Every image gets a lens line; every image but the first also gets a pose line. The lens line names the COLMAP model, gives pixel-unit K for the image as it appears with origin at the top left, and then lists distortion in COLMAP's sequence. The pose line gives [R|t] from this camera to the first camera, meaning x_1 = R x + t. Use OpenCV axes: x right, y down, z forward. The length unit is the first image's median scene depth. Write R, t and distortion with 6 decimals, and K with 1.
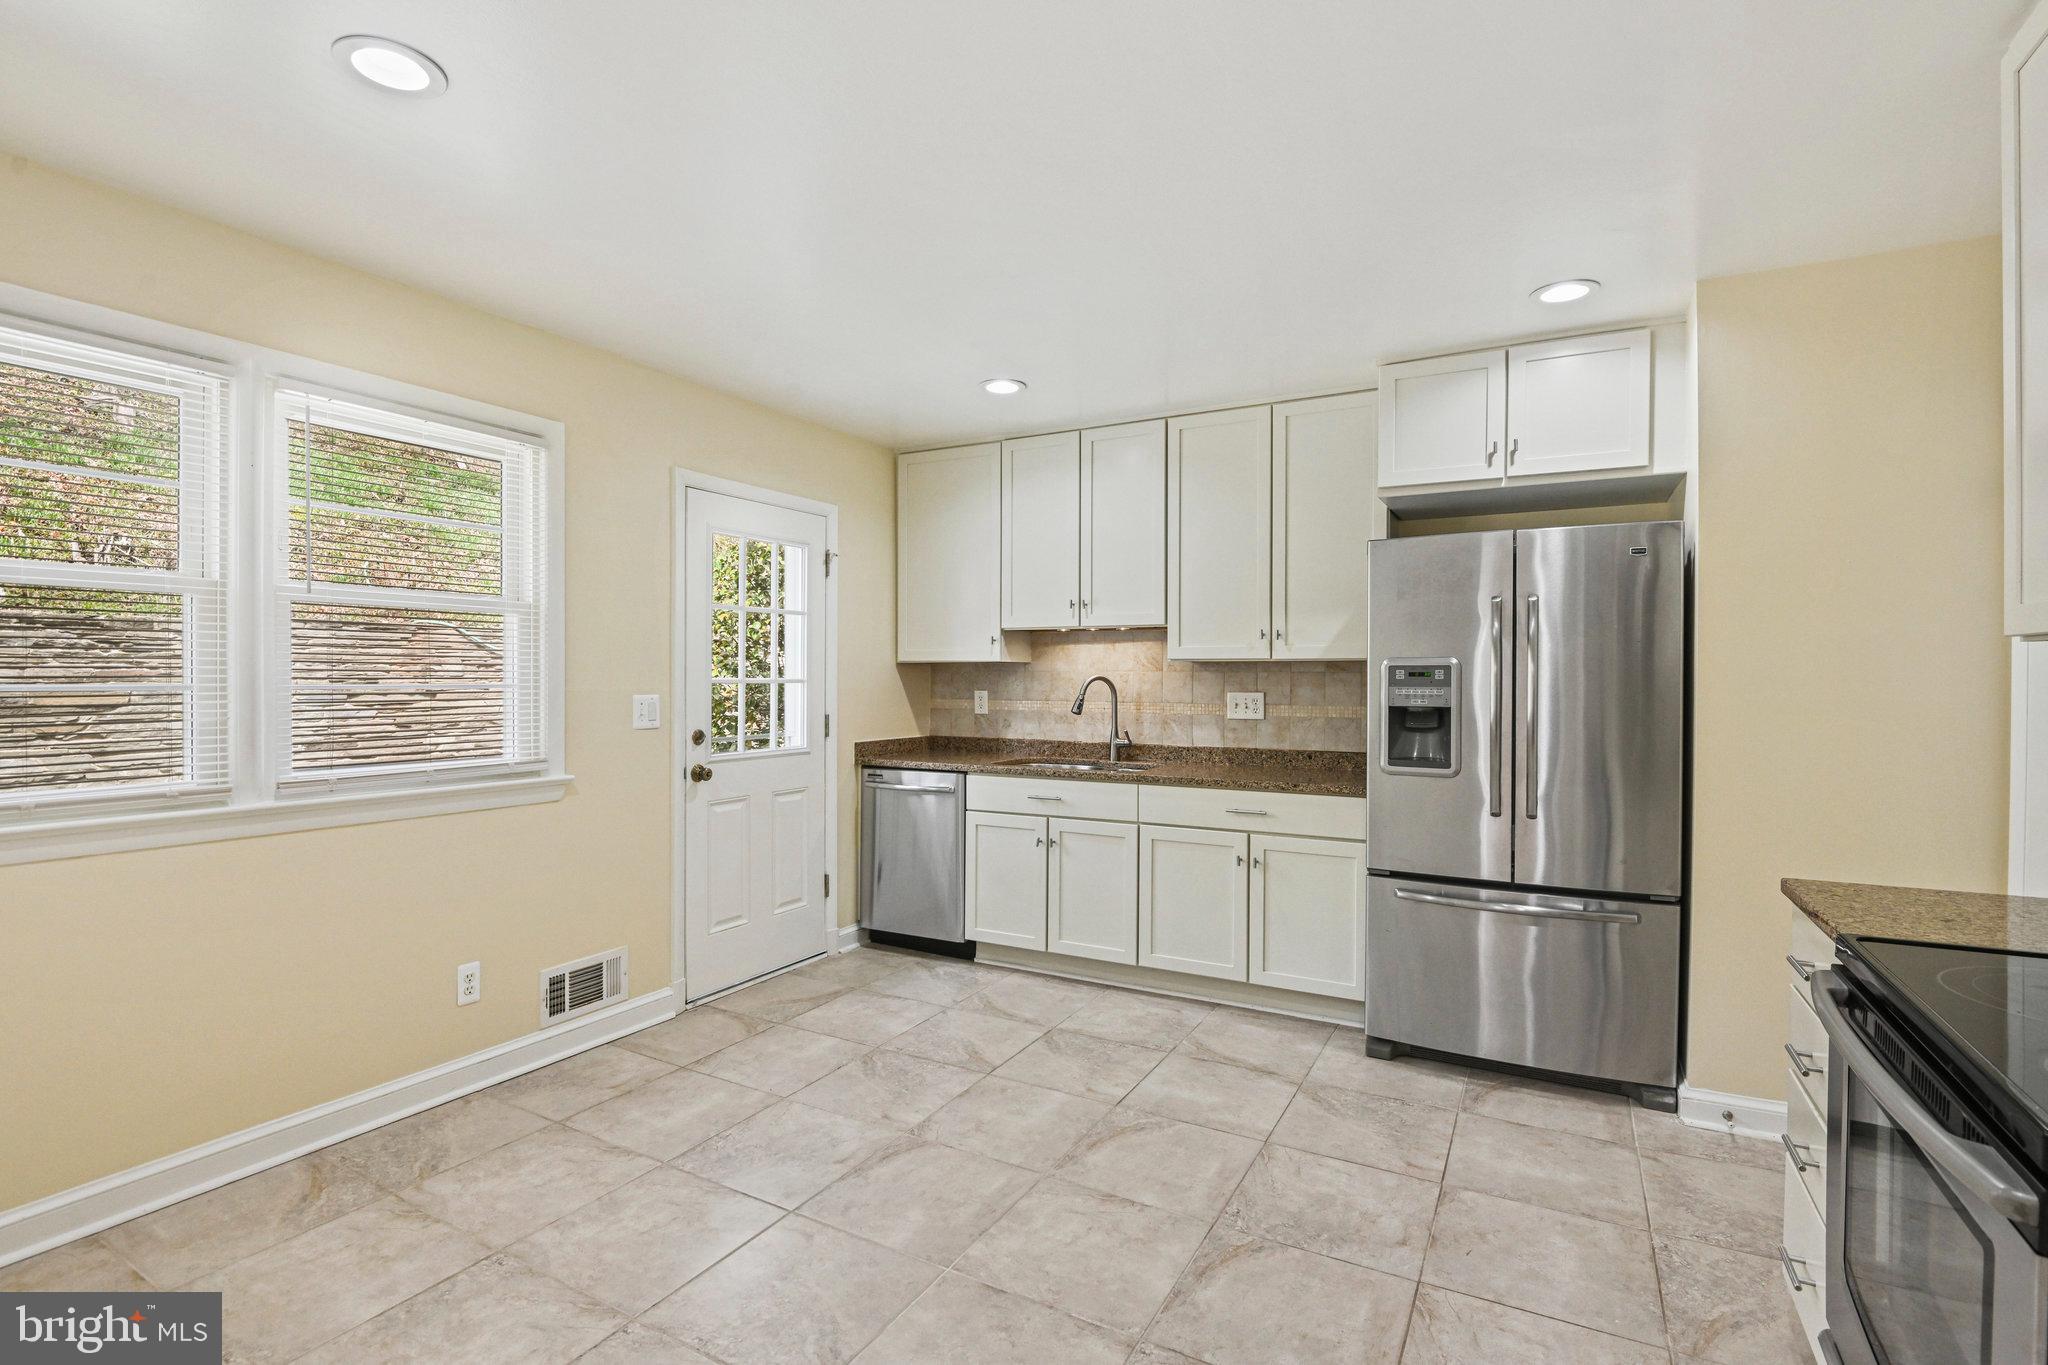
lens RADIAL K [[952.0, 0, 1022.3], [0, 952.0, 685.0], [0, 0, 1]] dist [-0.006880, -0.001607]
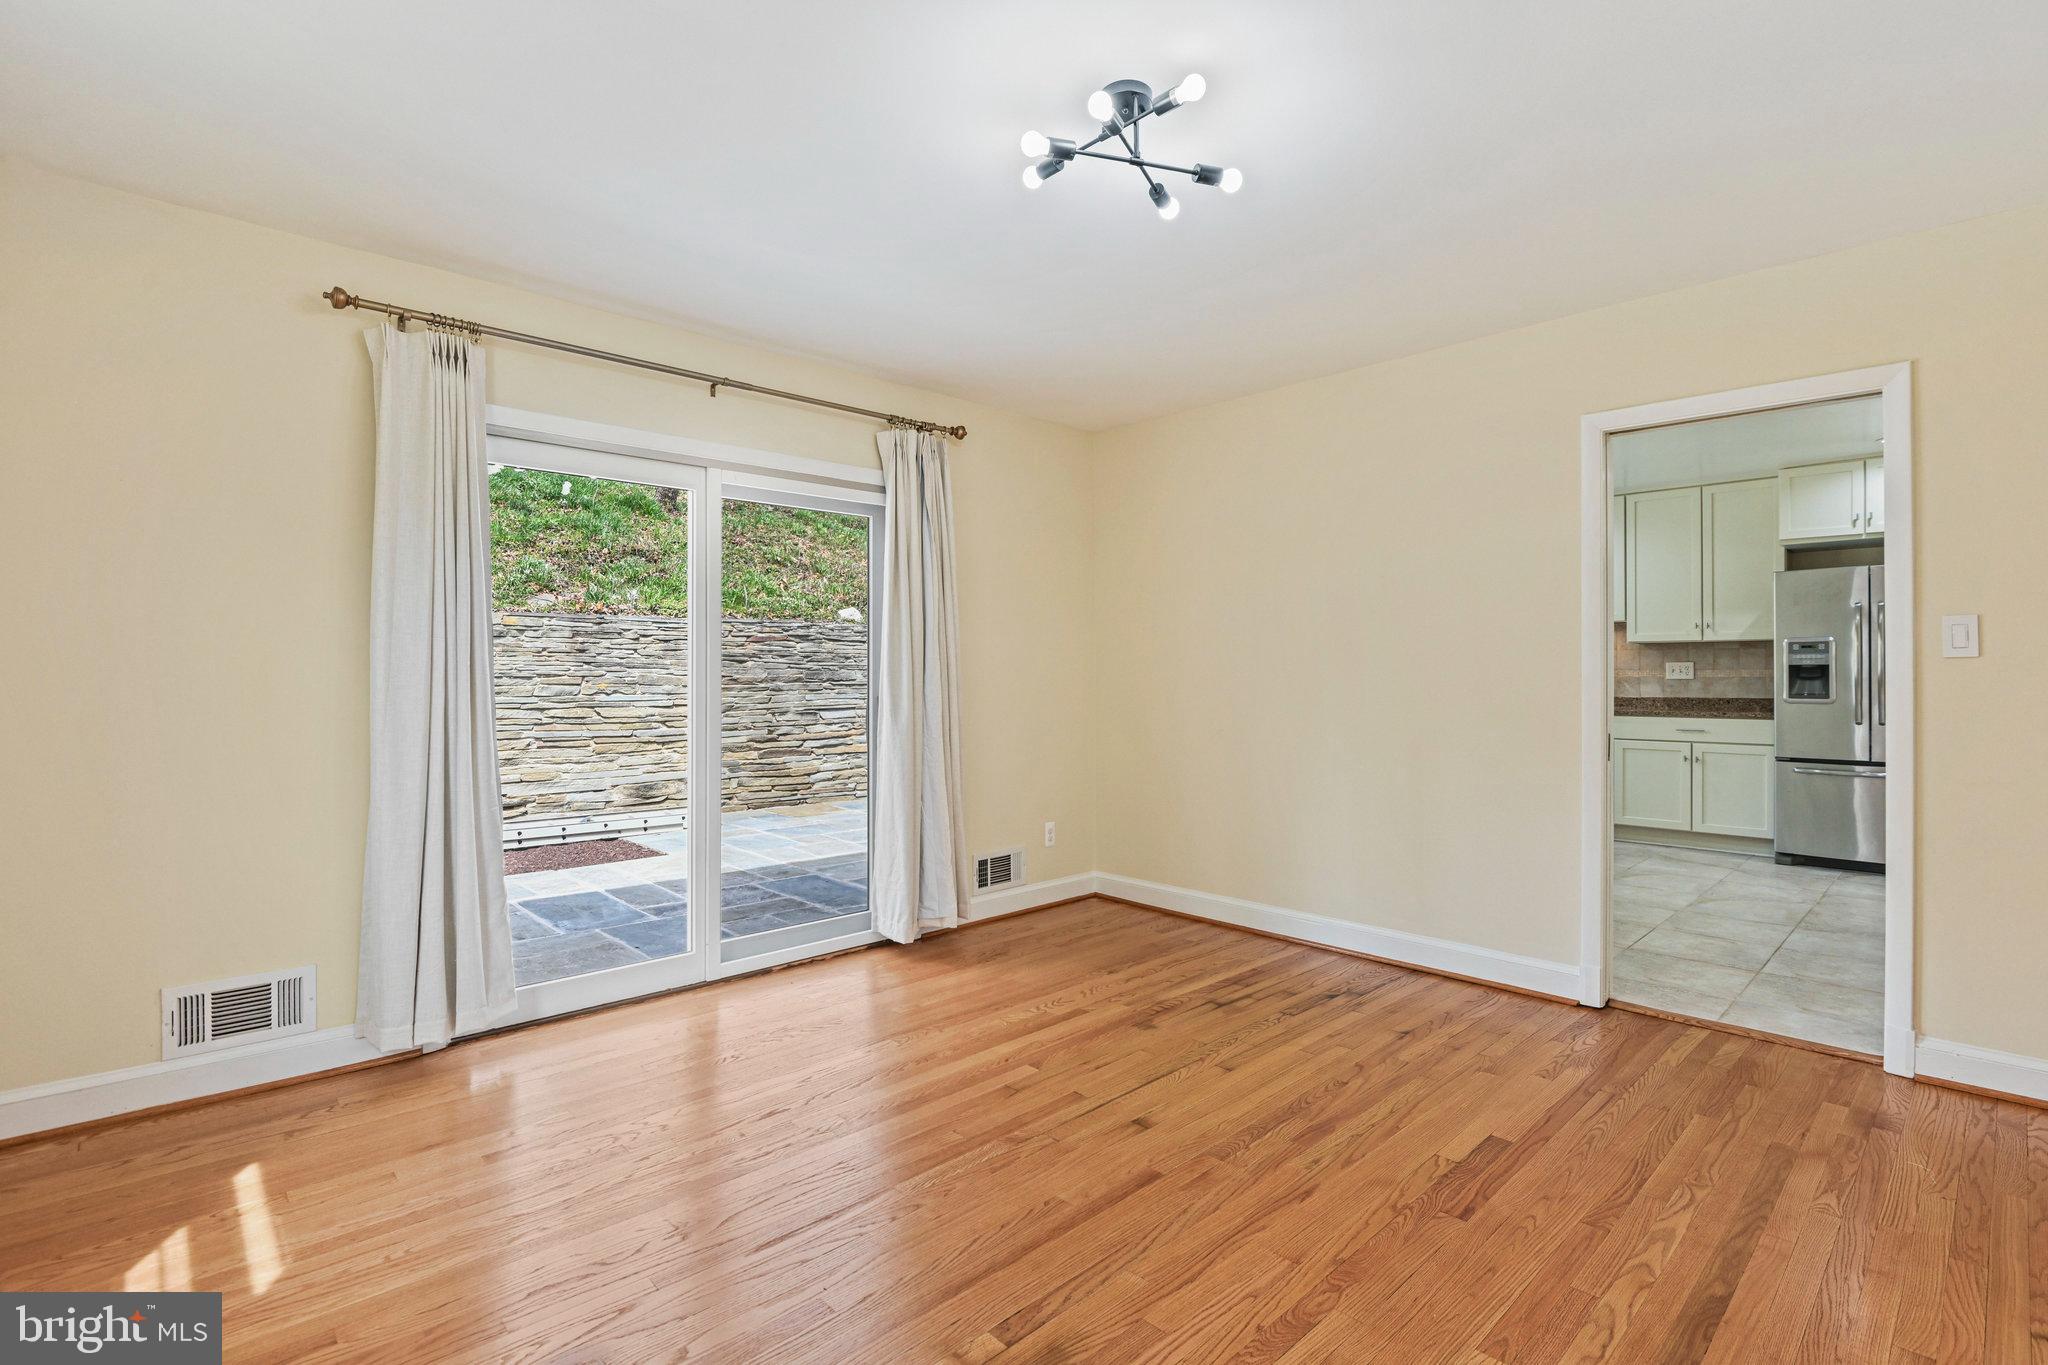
lens RADIAL K [[952.0, 0, 1027.8], [0, 952.0, 673.5], [0, 0, 1]] dist [-0.006880, -0.001607]
pose [[0.954729, -0.009599, -0.297321, -0.419777], [0.008064, 0.999947, -0.006388, 0.035037], [0.297367, 0.003702, 0.954756, -1.048293]]
